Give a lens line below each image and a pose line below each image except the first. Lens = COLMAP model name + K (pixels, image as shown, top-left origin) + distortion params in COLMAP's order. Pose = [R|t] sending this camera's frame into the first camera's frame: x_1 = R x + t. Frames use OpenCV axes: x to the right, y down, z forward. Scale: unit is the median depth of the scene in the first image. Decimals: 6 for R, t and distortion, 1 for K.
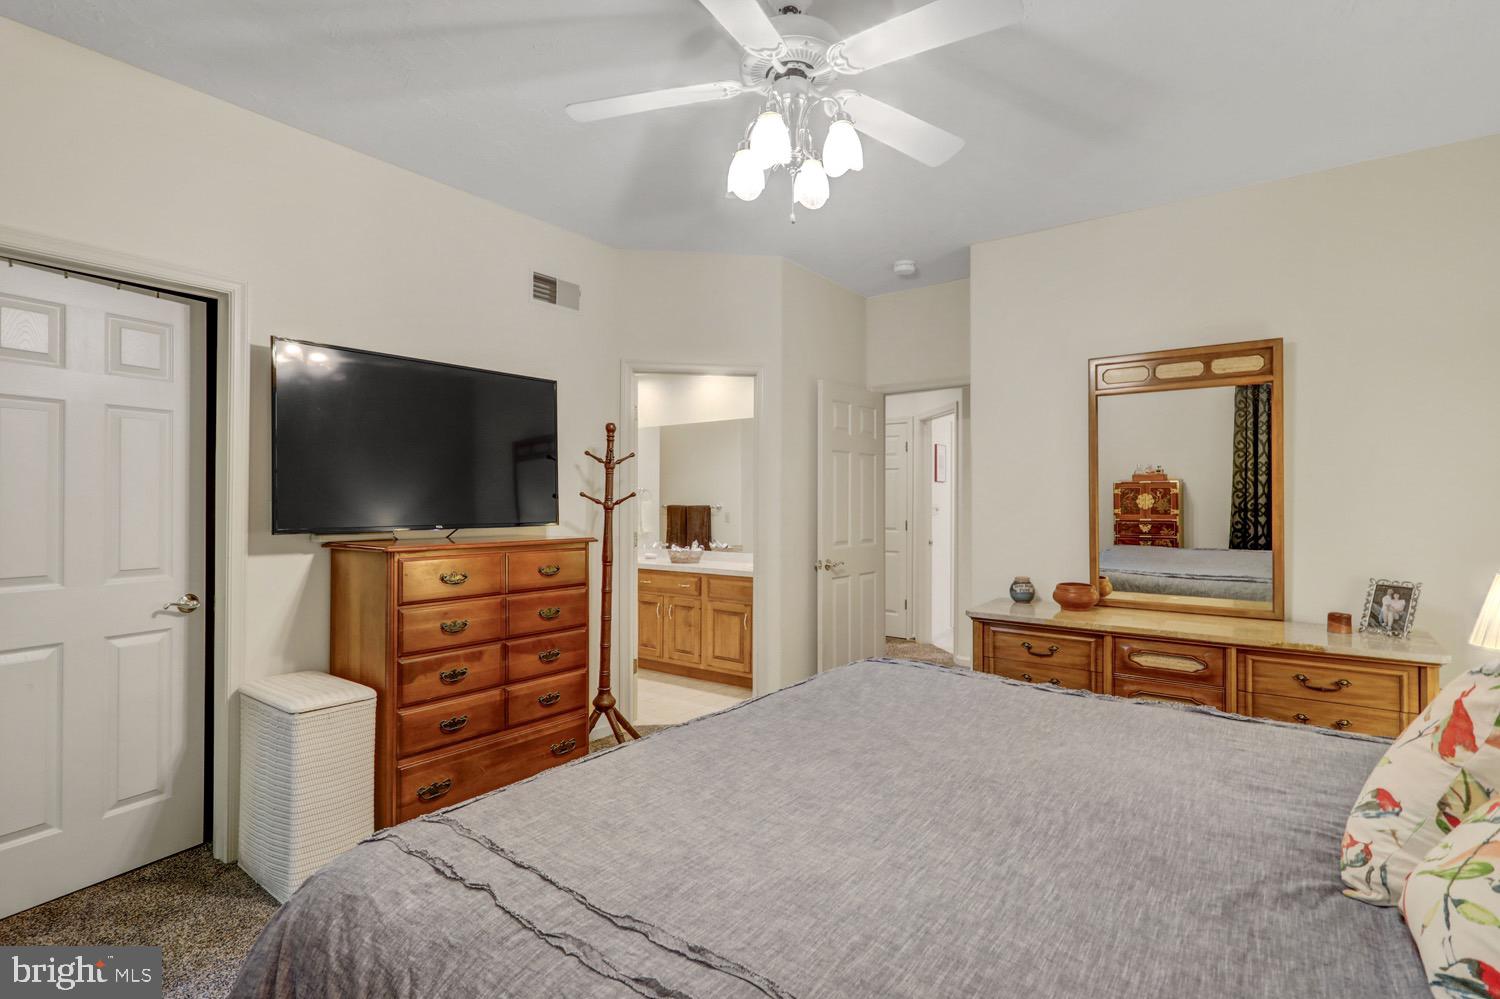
lens RADIAL K [[720.2, 0, 746.1], [0, 720.2, 509.5], [0, 0, 1]] dist [-0.000908, 0.000541]
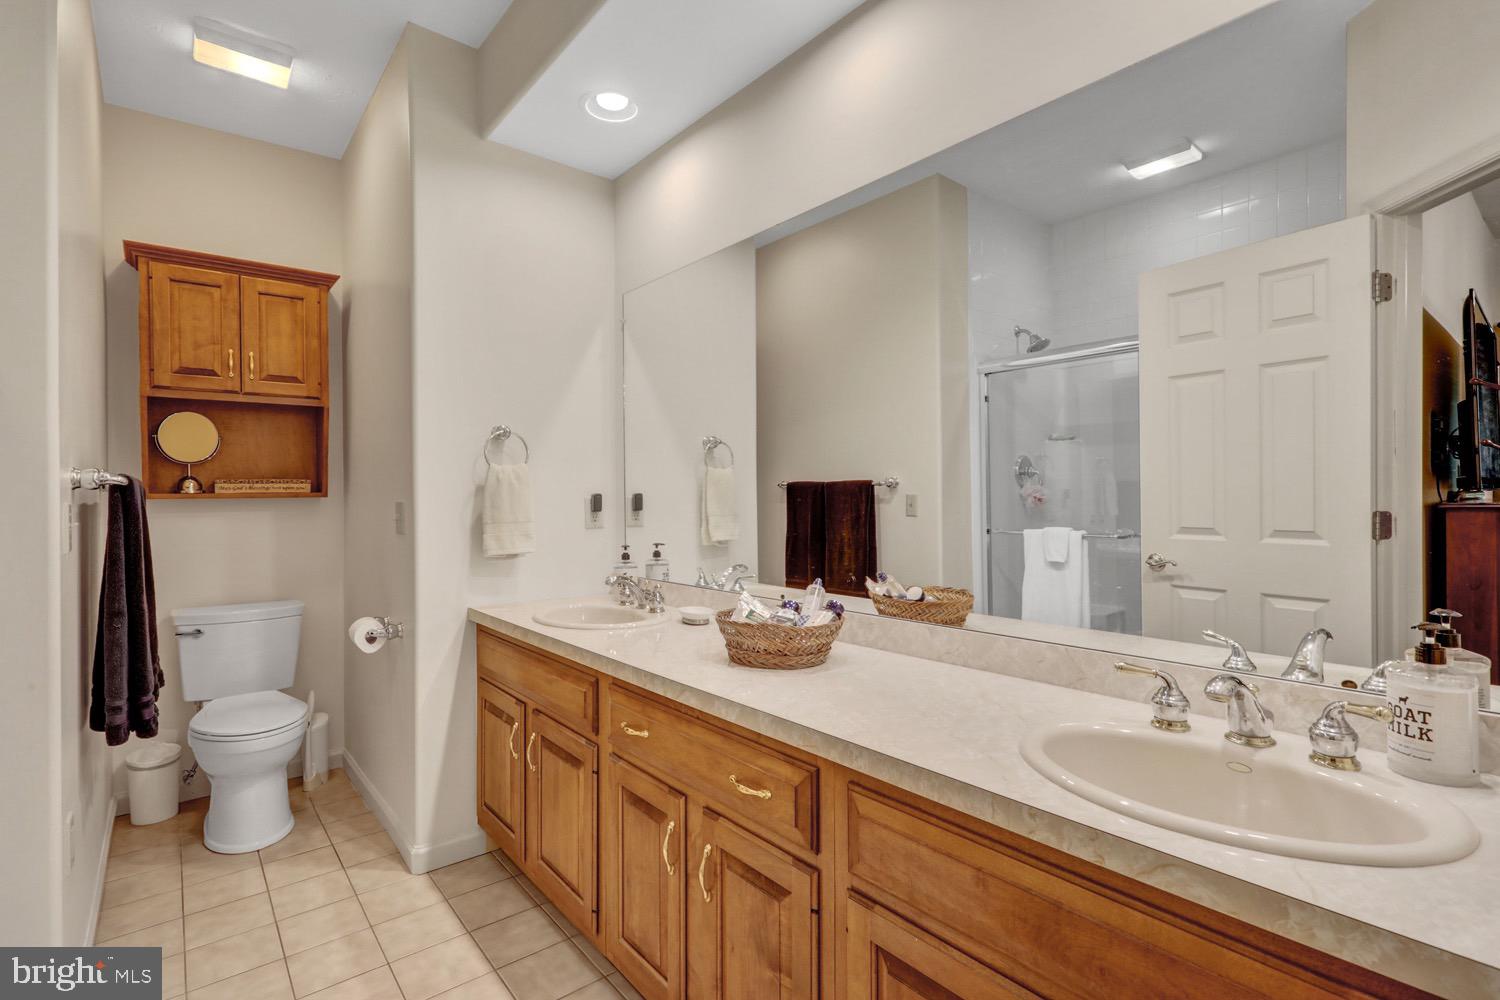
lens RADIAL K [[720.2, 0, 746.1], [0, 720.2, 510.0], [0, 0, 1]] dist [-0.000908, 0.000541]
pose [[0.973067, -0.004991, -0.230467, -0.030277], [0.008197, 0.999882, 0.012957, 0.009775], [0.230375, -0.014497, 0.972994, 0.716328]]
